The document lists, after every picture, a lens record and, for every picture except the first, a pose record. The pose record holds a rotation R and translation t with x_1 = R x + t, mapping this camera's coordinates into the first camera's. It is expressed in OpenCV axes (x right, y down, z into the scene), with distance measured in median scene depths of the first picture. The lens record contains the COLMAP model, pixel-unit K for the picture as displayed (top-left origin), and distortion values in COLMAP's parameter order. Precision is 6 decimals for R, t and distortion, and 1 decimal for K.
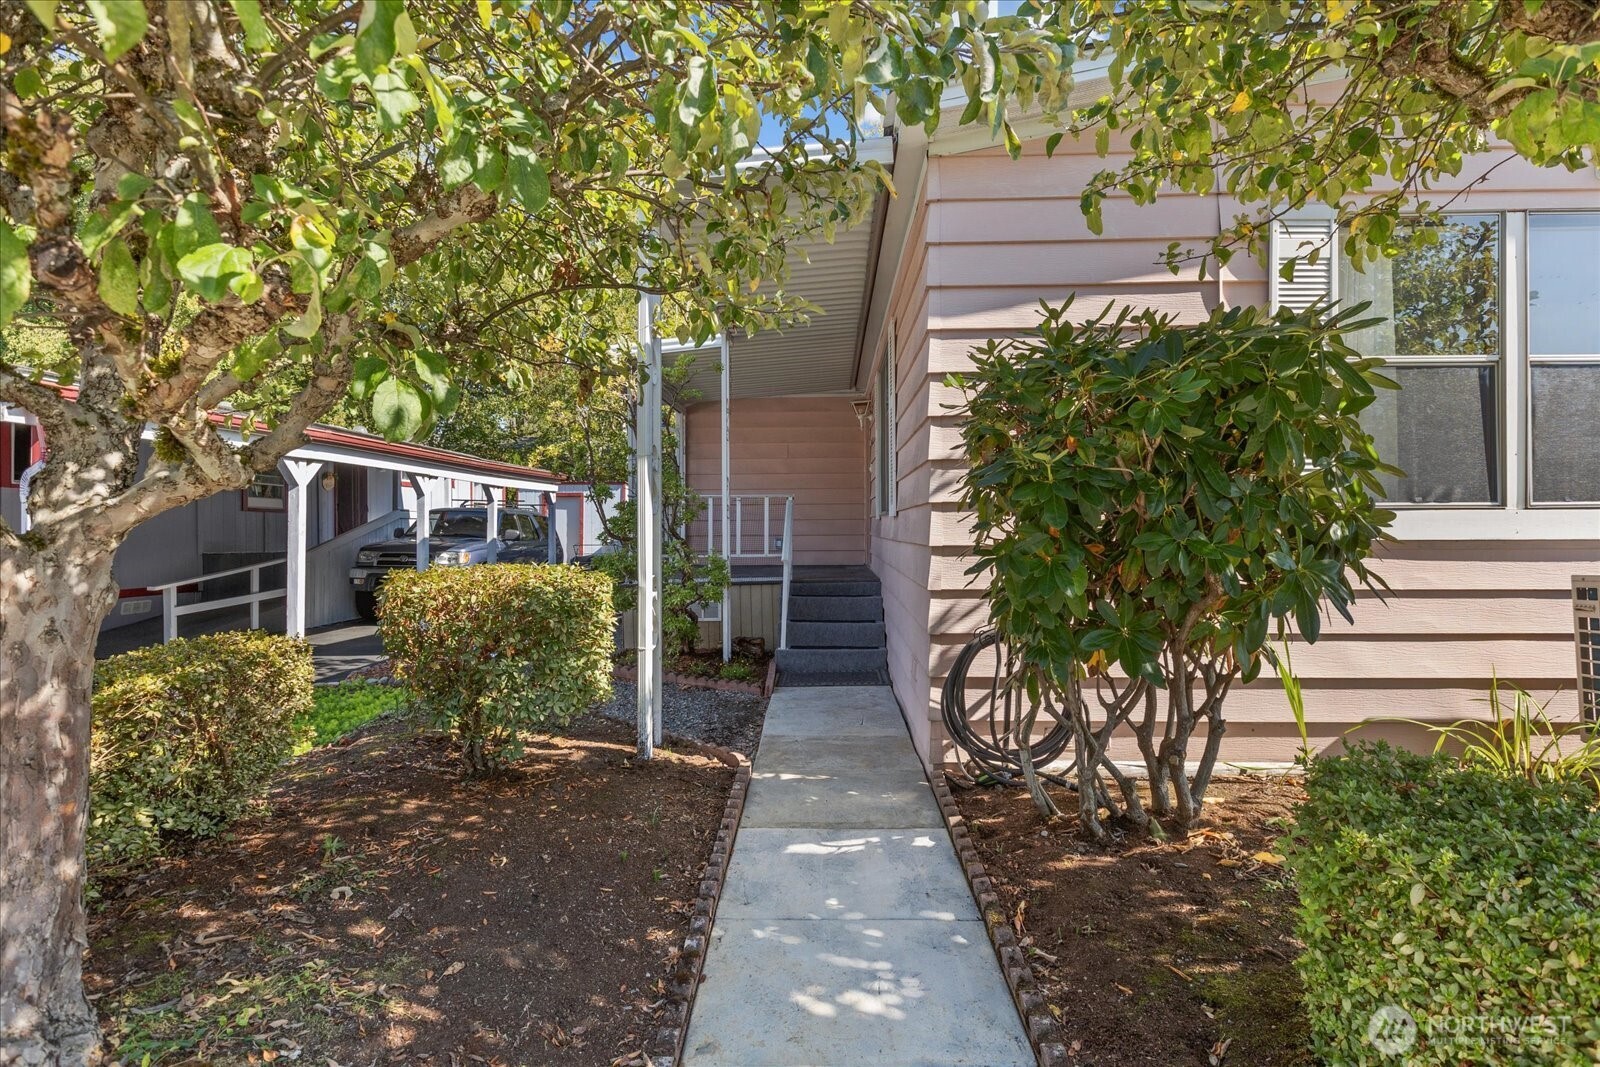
lens RADIAL K [[746.1, 0, 800.0], [0, 746.1, 533.5], [0, 0, 1]] dist [-0.000461, -0.000211]
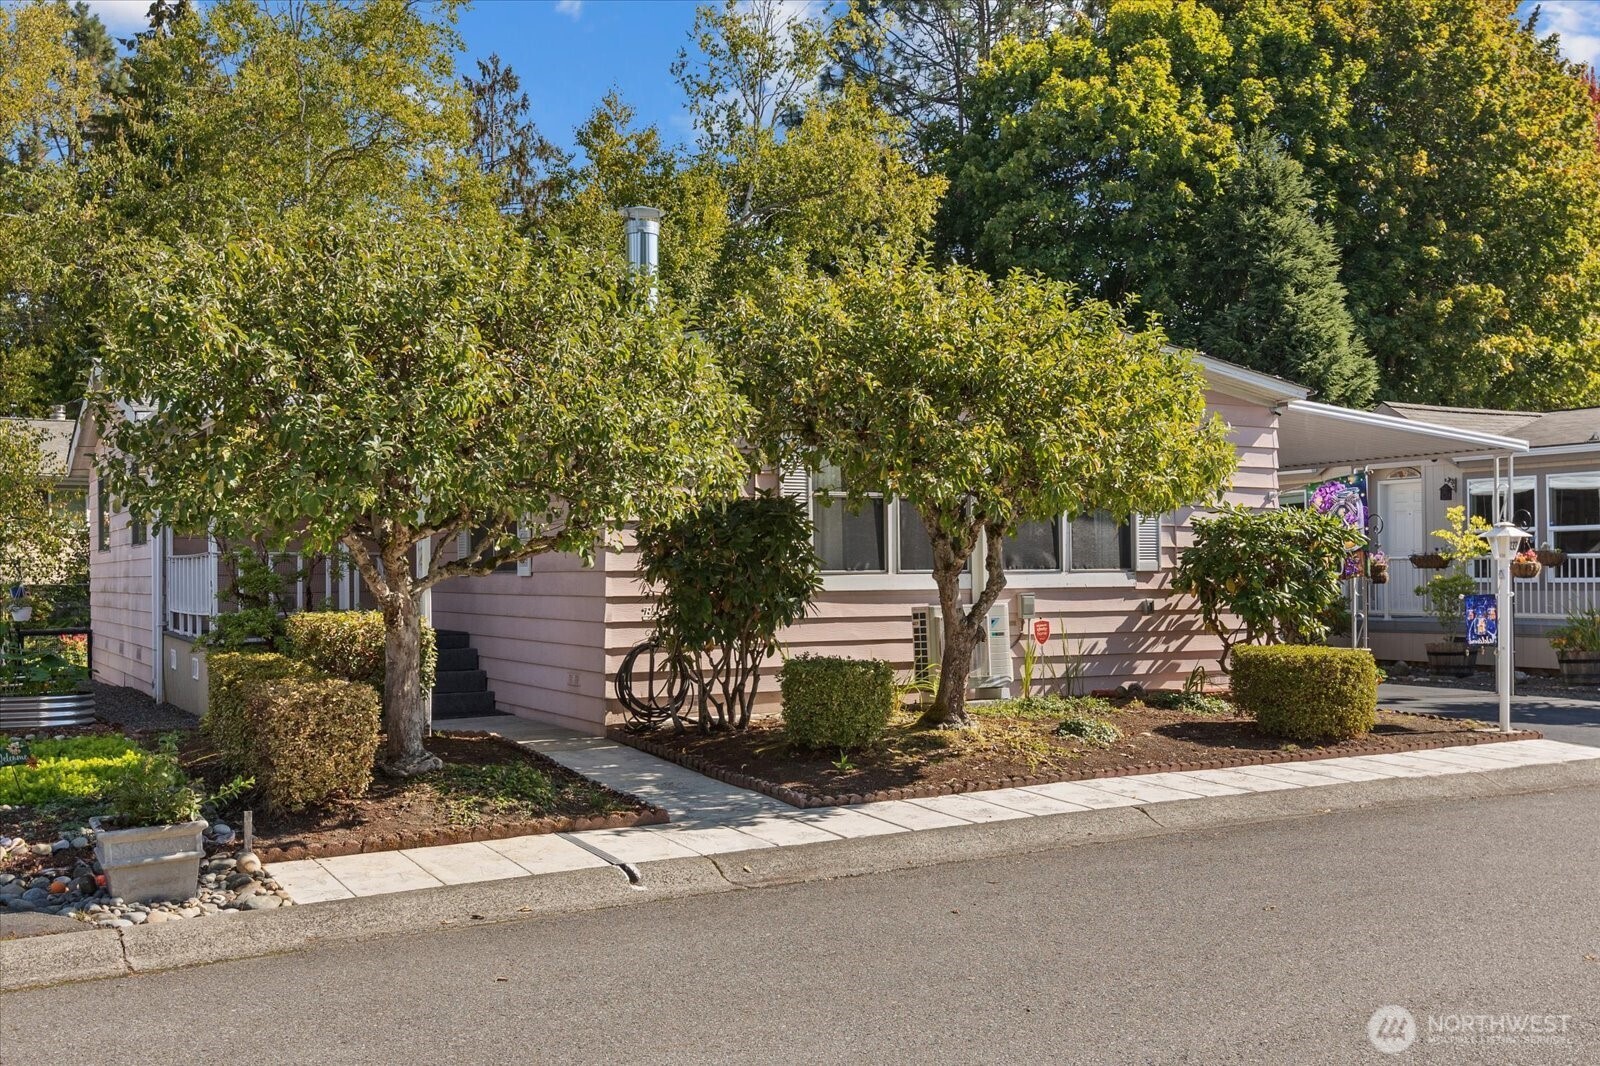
lens RADIAL K [[1574.2, 0, 800.0], [0, 1574.2, 533.0], [0, 0, 1]] dist [-0.027296, -0.007319]
pose [[0.851848, 0.013444, 0.523617, -1.355204], [0.003955, 0.999477, -0.032095, -0.010473], [-0.523774, 0.029411, 0.851349, -2.321004]]
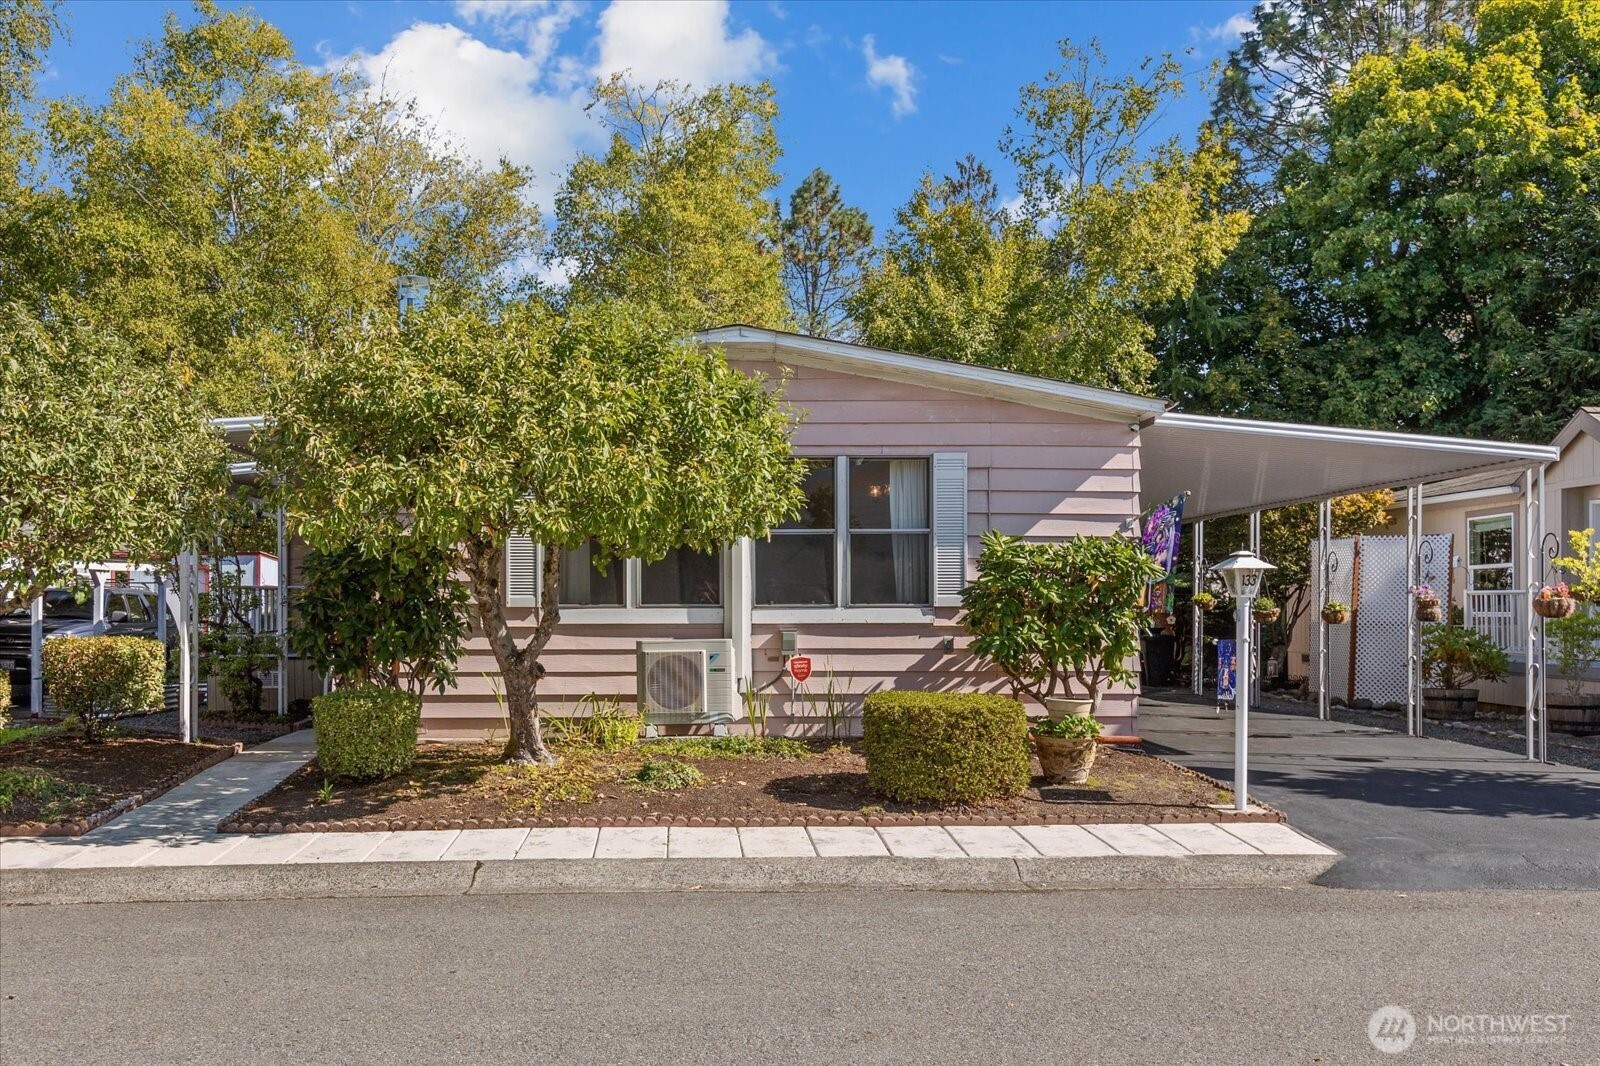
lens RADIAL K [[1299.8, 0, 800.2], [0, 1299.8, 606.7], [0, 0, 1]] dist [0.041466, -0.095816]
pose [[0.997088, 0.004316, 0.076143, 1.170937], [-0.004281, 0.999991, -0.000629, -0.038872], [-0.076145, 0.000301, 0.997097, -2.452748]]
